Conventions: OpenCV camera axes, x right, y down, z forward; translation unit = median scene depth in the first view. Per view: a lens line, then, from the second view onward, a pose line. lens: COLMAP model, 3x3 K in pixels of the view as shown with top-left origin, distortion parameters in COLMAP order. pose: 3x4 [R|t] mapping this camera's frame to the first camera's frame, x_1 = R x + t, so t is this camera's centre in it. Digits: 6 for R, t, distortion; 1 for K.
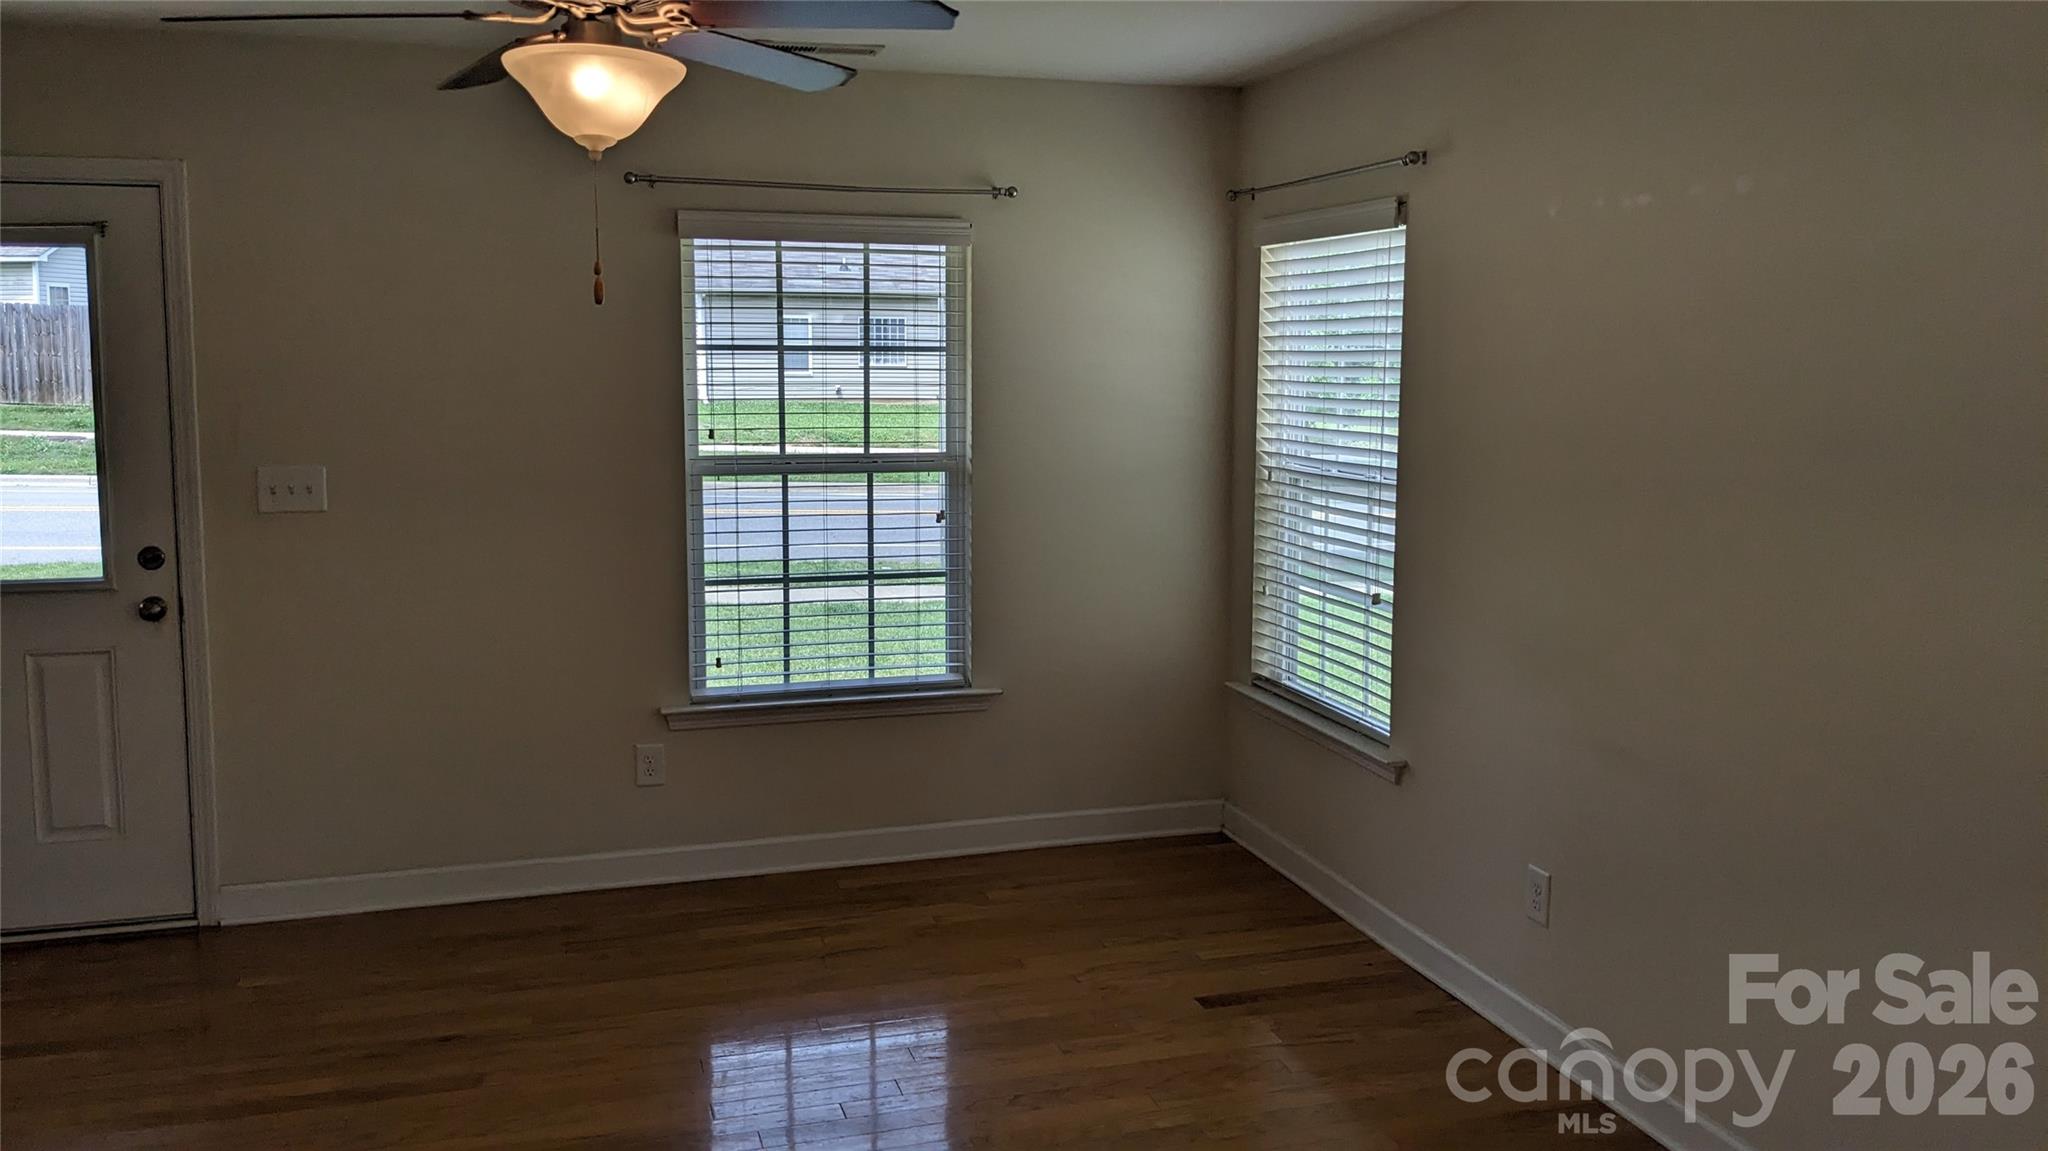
lens RADIAL K [[1618.6, 0, 1025.4], [0, 1618.6, 524.7], [0, 0, 1]] dist [0.063512, -0.108178]
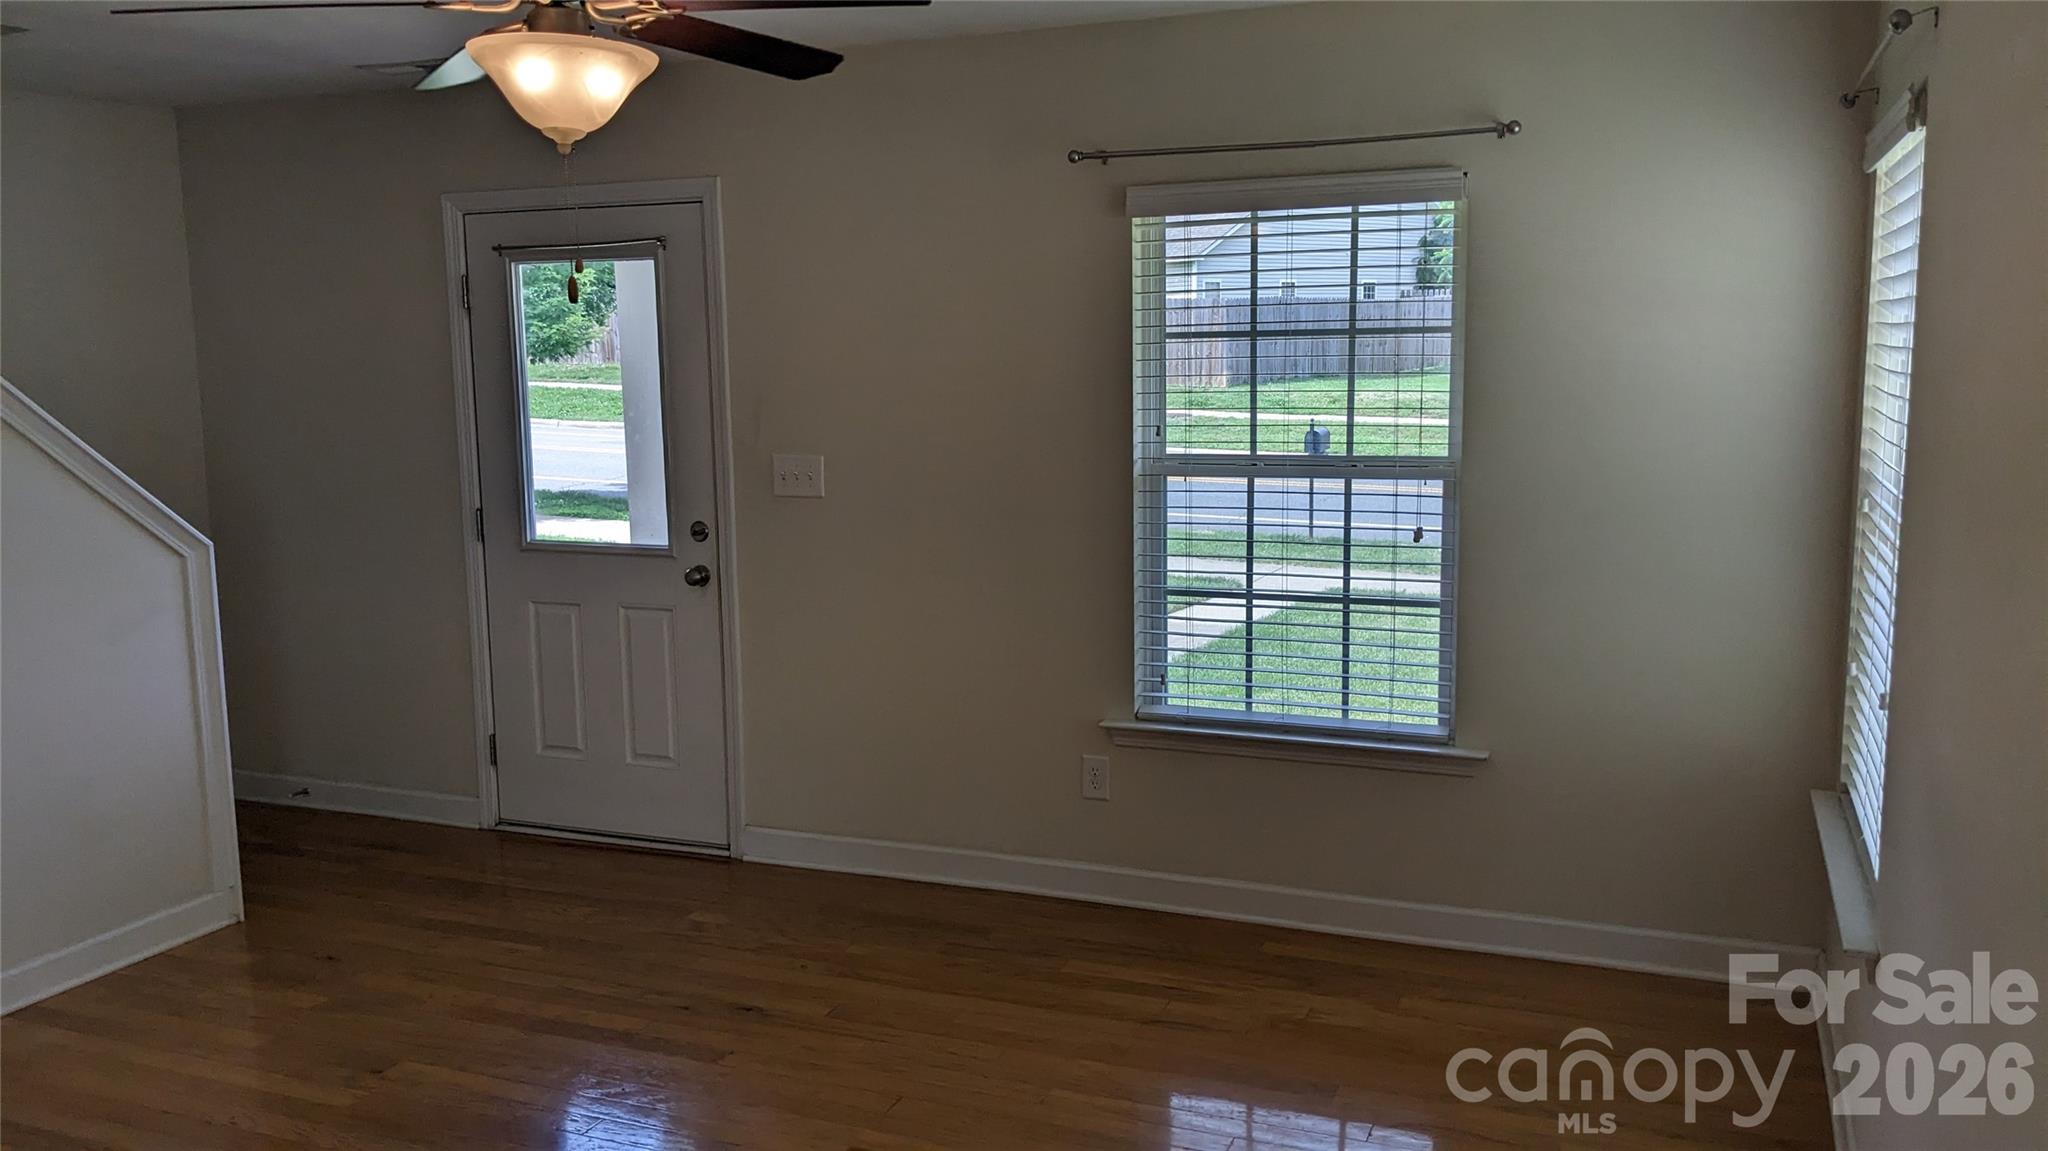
lens RADIAL K [[1618.6, 0, 1027.3], [0, 1618.6, 564.7], [0, 0, 1]] dist [0.063512, -0.108178]
pose [[0.771787, 0.071313, -0.631870, 0.345294], [-0.046894, 0.997369, 0.055286, -0.028473], [0.634150, -0.013038, 0.773100, 0.255290]]
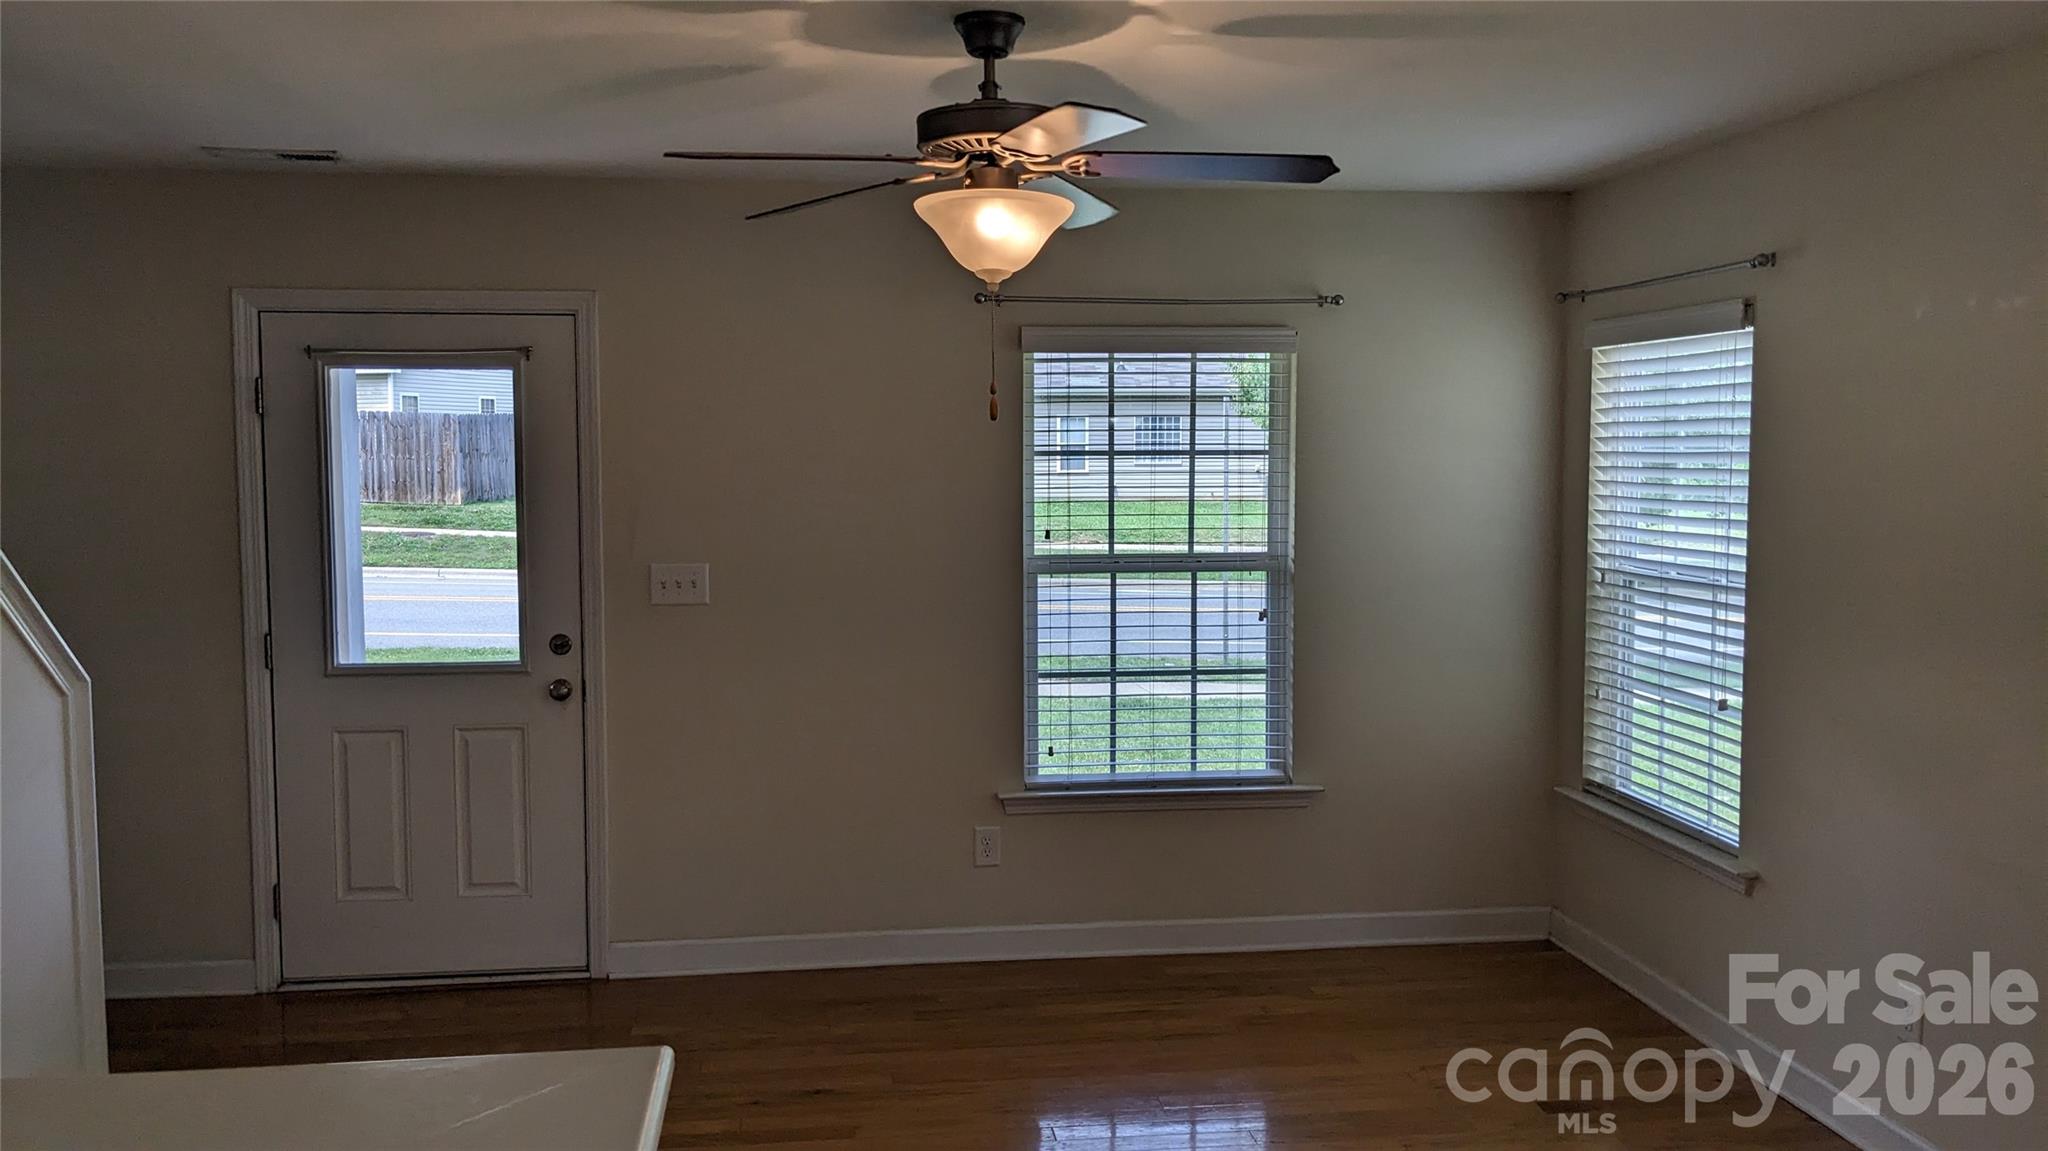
lens RADIAL K [[1618.6, 0, 1011.0], [0, 1618.6, 557.3], [0, 0, 1]] dist [0.063512, -0.108178]
pose [[0.984788, 0.005594, -0.173669, -0.034770], [-0.012398, 0.999196, -0.038118, -0.000479], [0.173316, 0.039691, 0.984066, -0.046422]]
